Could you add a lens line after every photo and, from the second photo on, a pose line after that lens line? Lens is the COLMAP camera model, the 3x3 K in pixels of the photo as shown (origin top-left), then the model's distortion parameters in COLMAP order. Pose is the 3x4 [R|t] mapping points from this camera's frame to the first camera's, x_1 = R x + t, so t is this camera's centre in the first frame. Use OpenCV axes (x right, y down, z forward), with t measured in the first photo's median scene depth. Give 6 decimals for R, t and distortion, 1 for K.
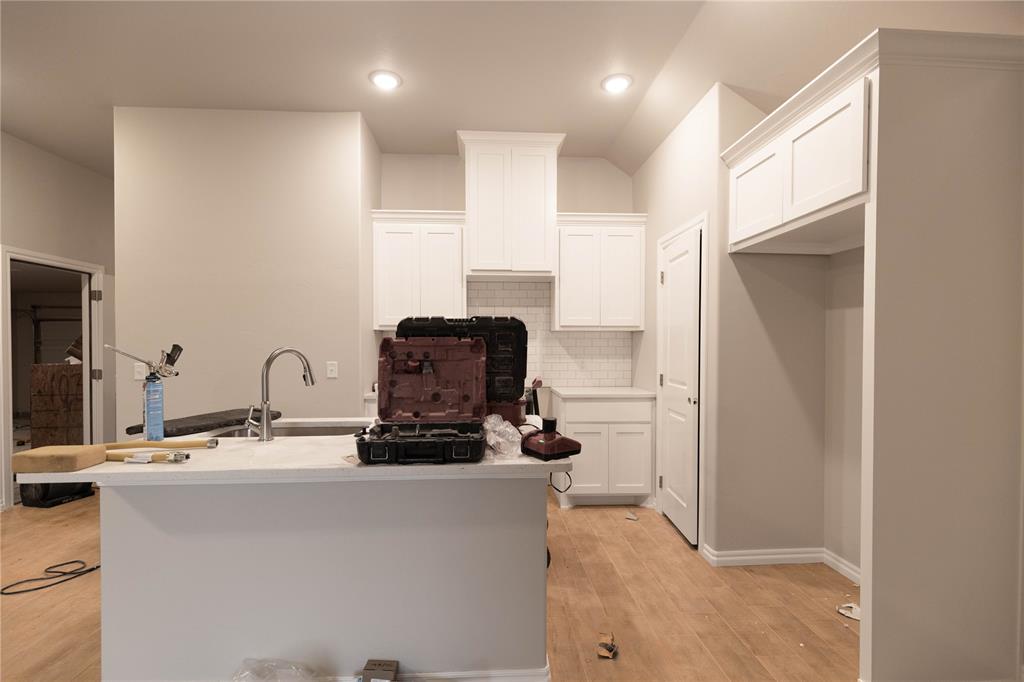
lens RADIAL K [[466.1, 0, 511.9], [0, 466.1, 349.0], [0, 0, 1]] dist [0.001677, -0.000014]
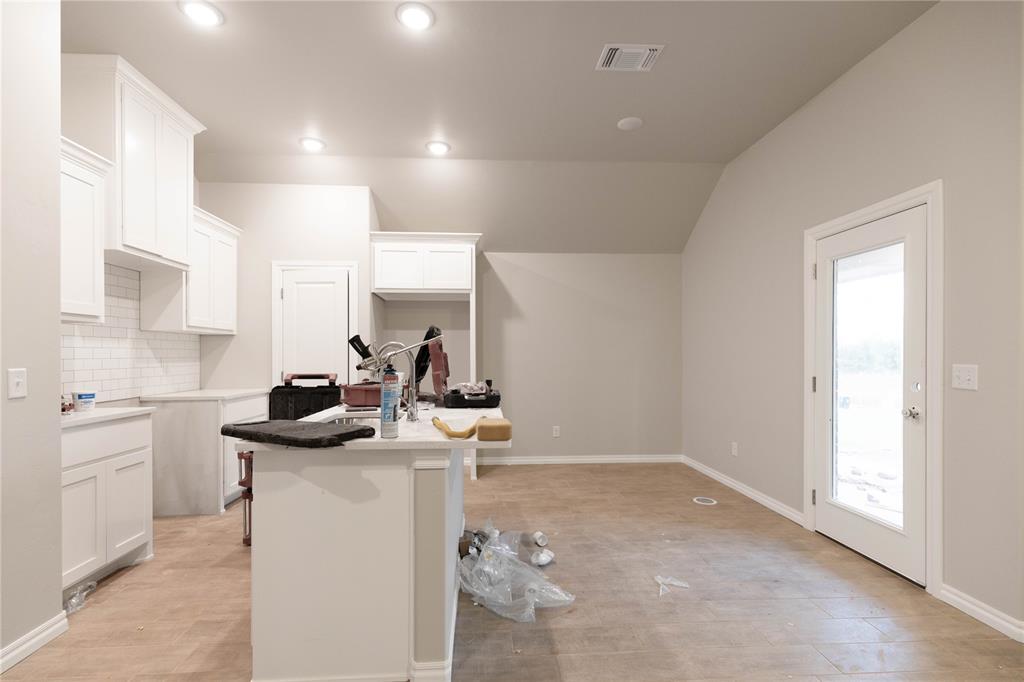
lens RADIAL K [[466.1, 0, 511.7], [0, 466.1, 348.1], [0, 0, 1]] dist [0.001677, -0.000014]
pose [[-0.007063, 0.017761, 0.999817, -0.812369], [0.008306, 0.999809, -0.017702, 0.015698], [-0.999941, 0.008180, -0.007209, 0.362557]]
